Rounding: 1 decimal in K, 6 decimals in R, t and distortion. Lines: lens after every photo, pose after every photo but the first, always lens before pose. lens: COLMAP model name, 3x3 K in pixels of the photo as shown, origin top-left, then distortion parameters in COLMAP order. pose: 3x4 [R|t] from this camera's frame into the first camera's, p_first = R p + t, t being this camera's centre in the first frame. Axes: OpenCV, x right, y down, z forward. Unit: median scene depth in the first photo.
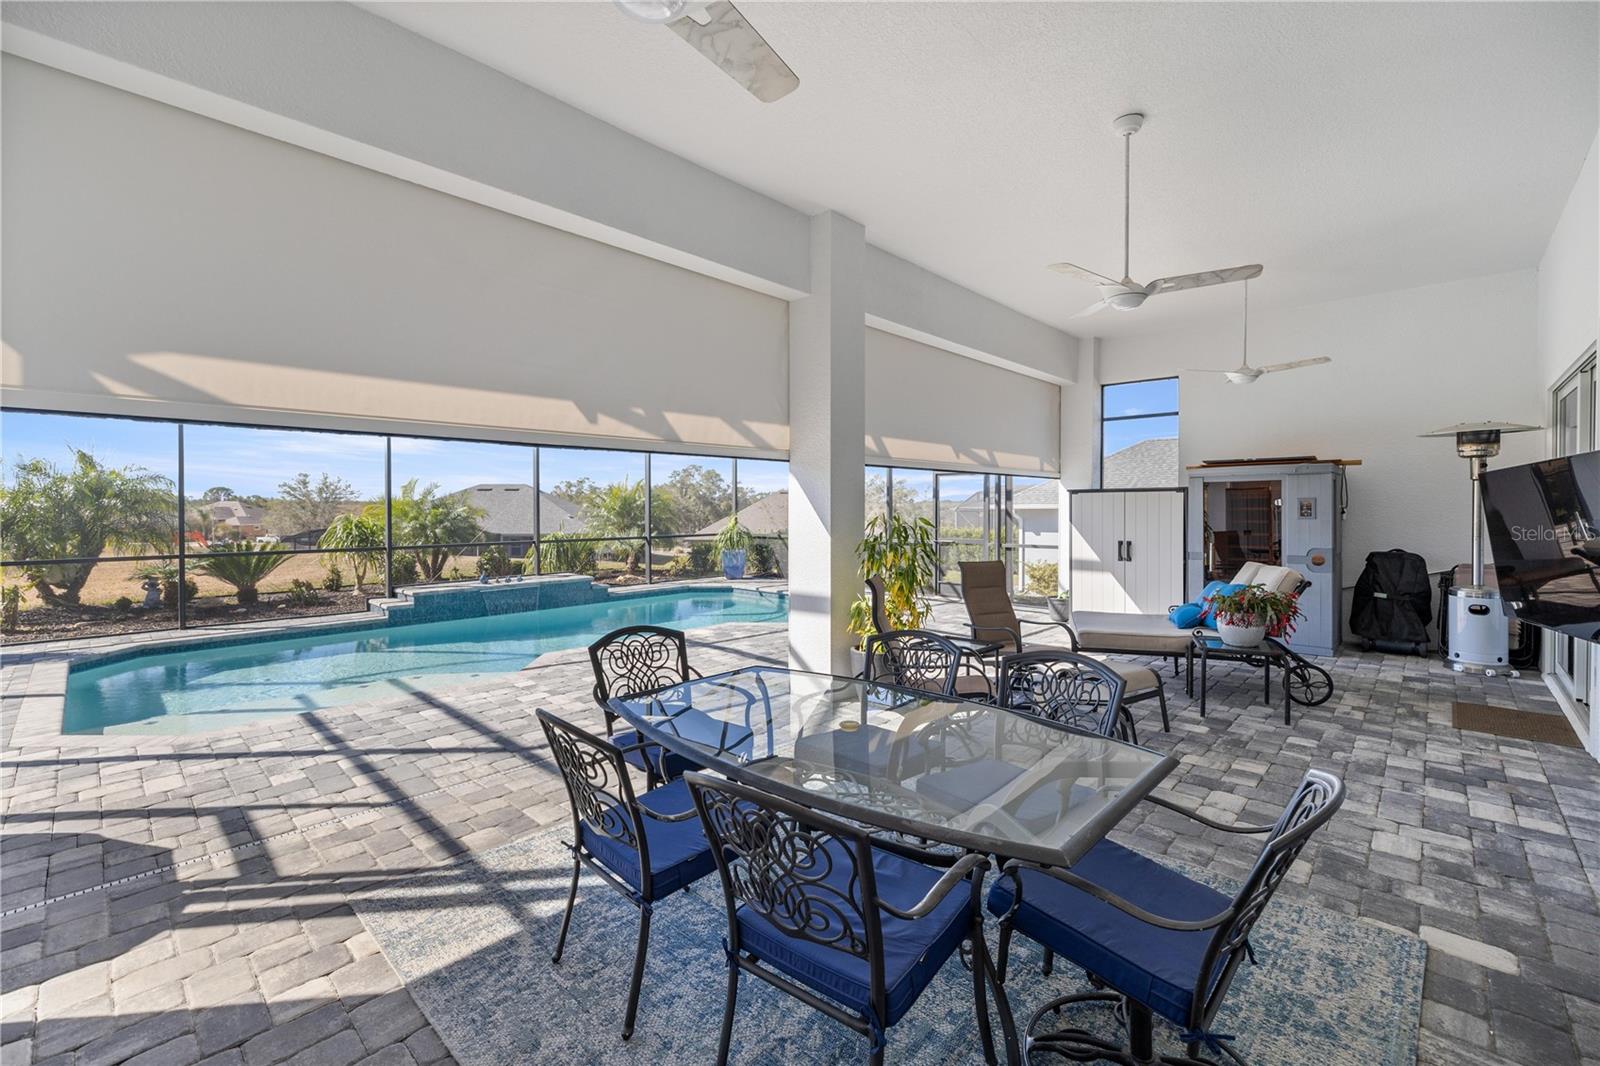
lens RADIAL K [[644.8, 0, 796.5], [0, 644.8, 510.5], [0, 0, 1]] dist [-0.000212, -0.000082]
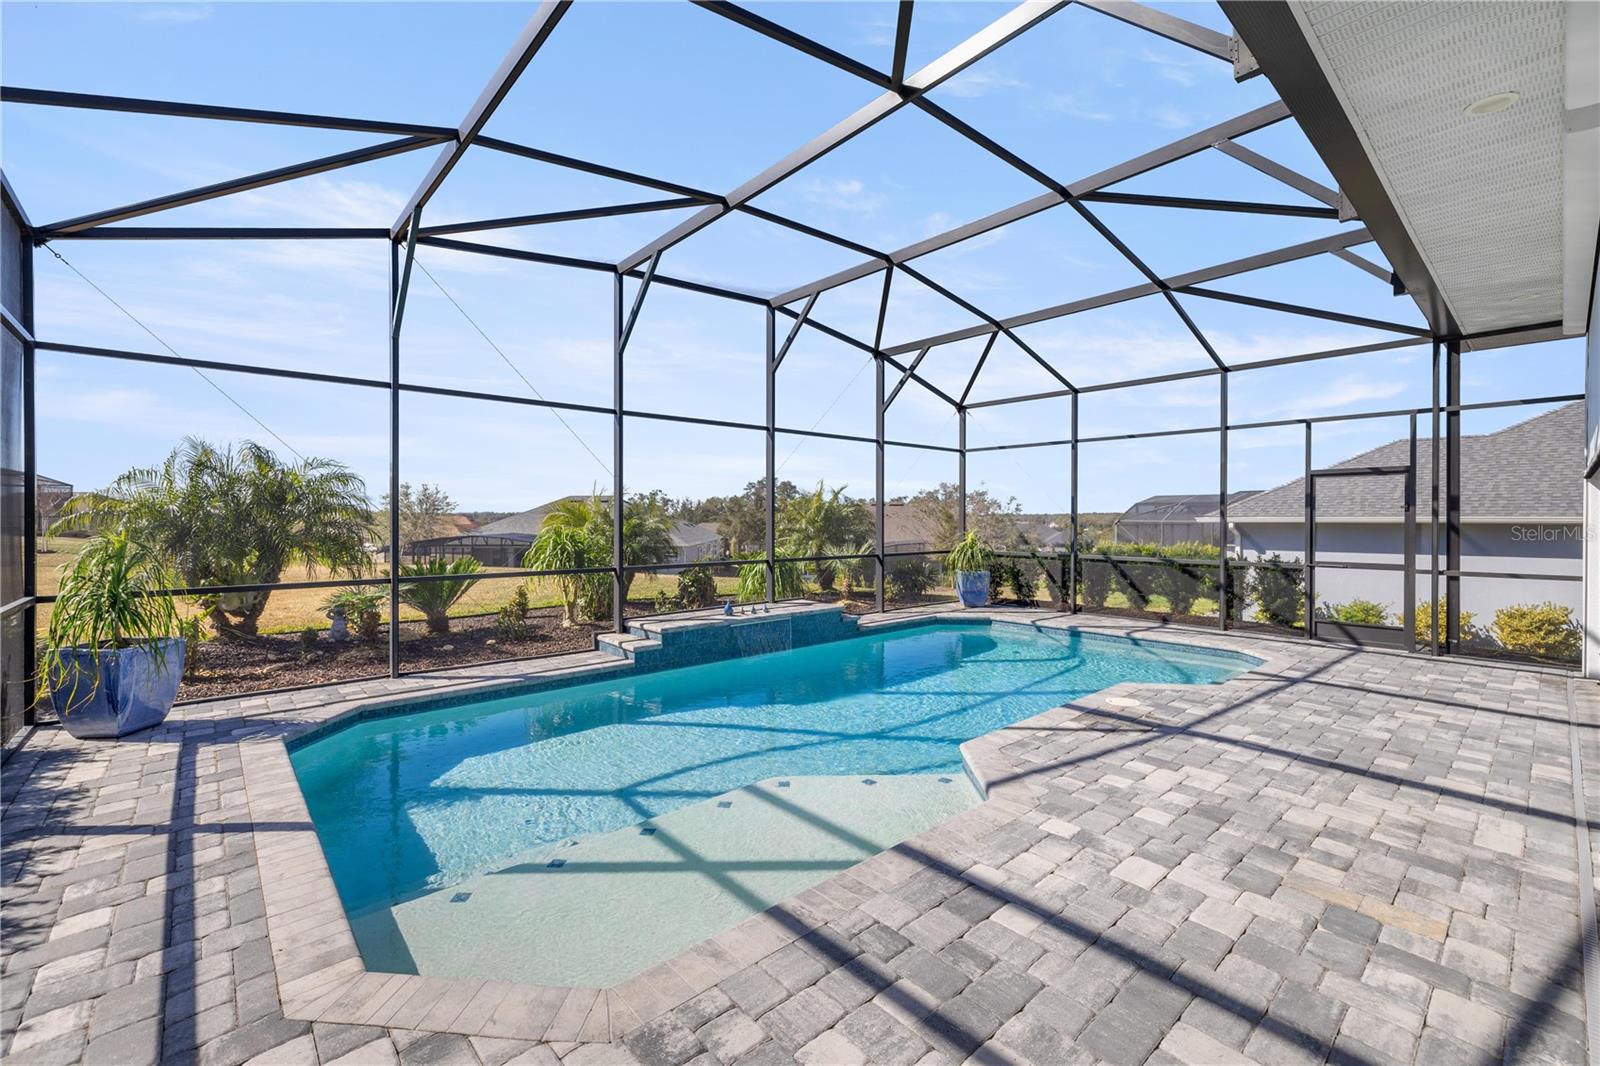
lens RADIAL K [[647.1, 0, 800.0], [0, 647.1, 533.0], [0, 0, 1]] dist [-0.000857, 0.000042]
pose [[0.996070, 0.005649, -0.088384, -0.373318], [-0.004325, 0.999876, 0.015165, 0.002512], [0.088459, -0.014723, 0.995971, 0.263213]]
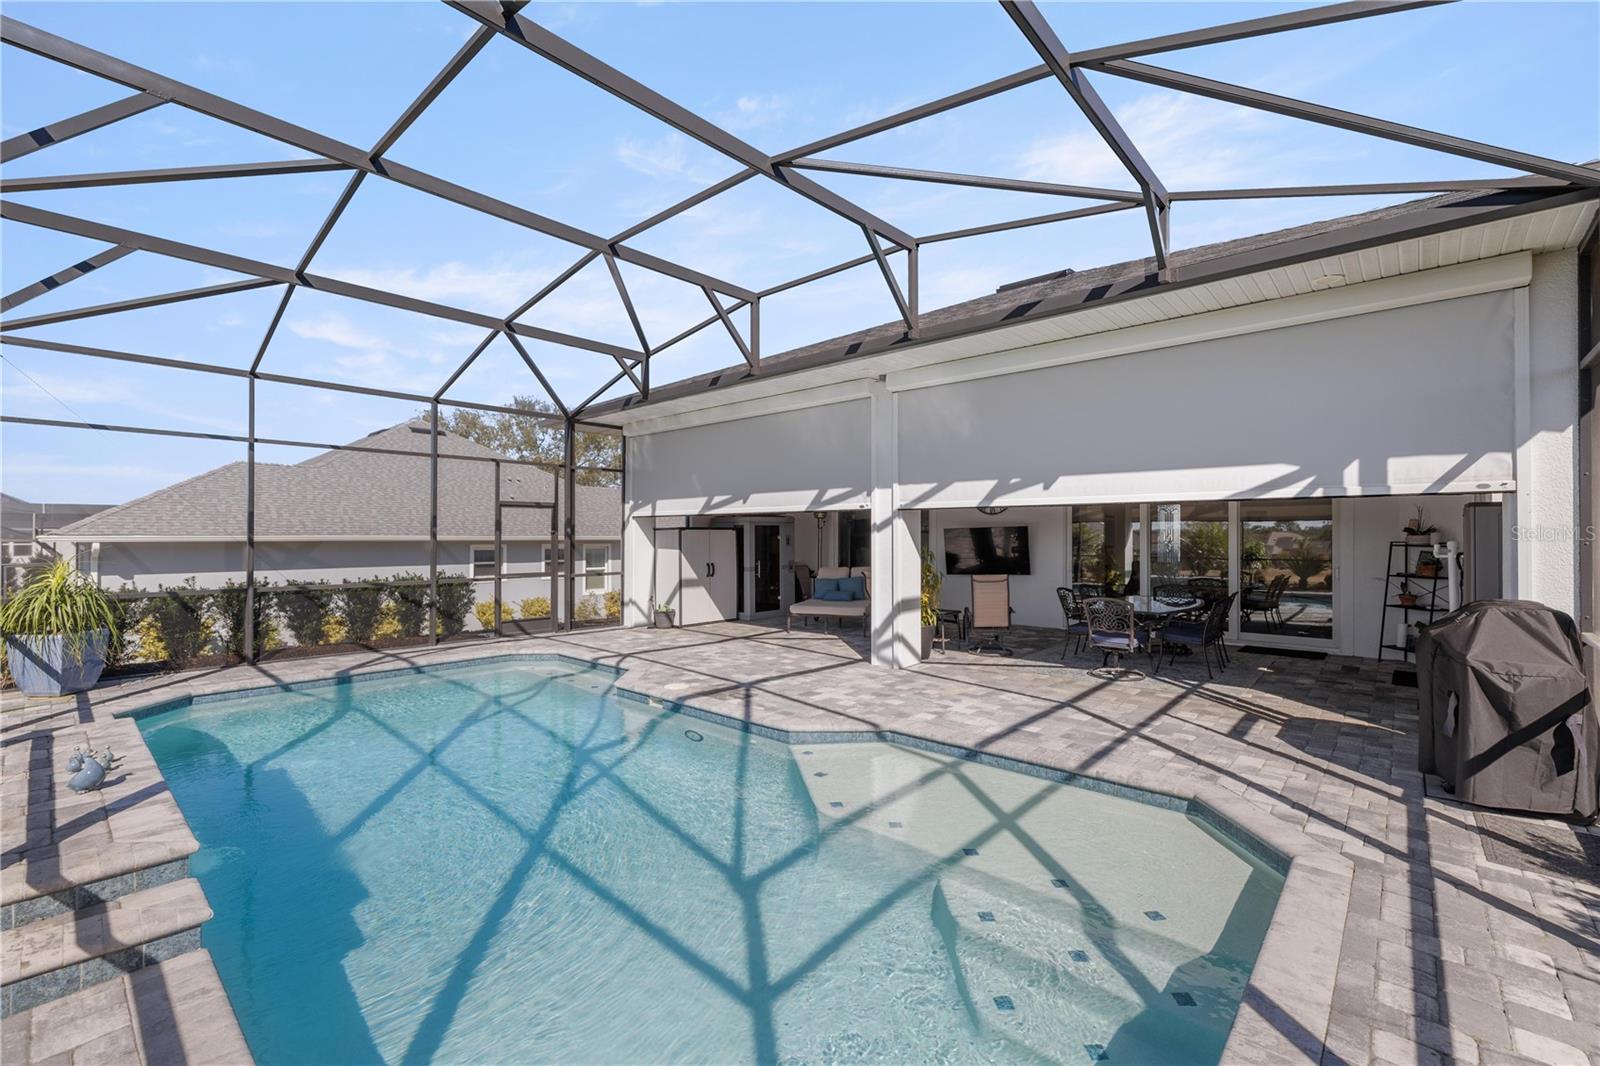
lens RADIAL K [[647.1, 0, 800.0], [0, 647.1, 533.0], [0, 0, 1]] dist [-0.000857, 0.000042]
pose [[0.018978, 0.011114, 0.999758, -0.907400], [0.004216, 0.999928, -0.011196, -0.004929], [-0.999811, 0.004427, 0.018930, 0.741550]]
